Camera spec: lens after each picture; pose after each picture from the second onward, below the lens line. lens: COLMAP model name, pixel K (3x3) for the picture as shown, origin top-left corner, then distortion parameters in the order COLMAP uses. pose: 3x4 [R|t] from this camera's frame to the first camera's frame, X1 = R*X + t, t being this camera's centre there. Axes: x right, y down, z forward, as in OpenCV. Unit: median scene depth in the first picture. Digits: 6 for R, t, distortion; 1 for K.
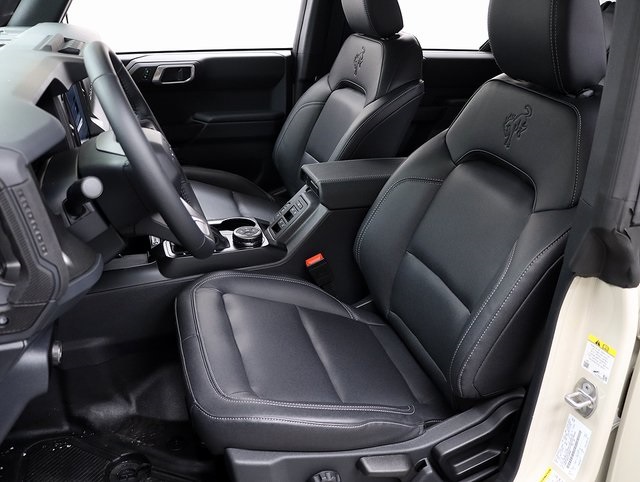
lens RADIAL K [[588.8, 0, 321.0], [0, 588.8, 242.1], [0, 0, 1]] dist [-0.153831, 0.071369]
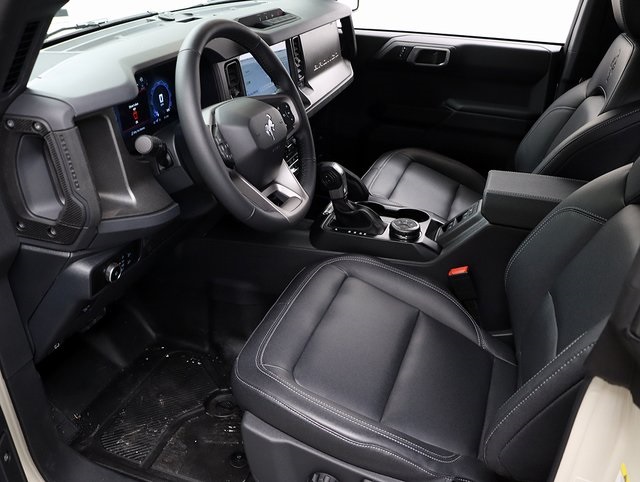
lens RADIAL K [[588.8, 0, 320.0], [0, 588.8, 240.8], [0, 0, 1]] dist [-0.153831, 0.071369]
pose [[0.803094, 0.256285, -0.537920, 0.261763], [-0.239766, 0.965456, 0.102018, -0.050602], [0.545483, 0.047045, 0.836800, 0.097370]]
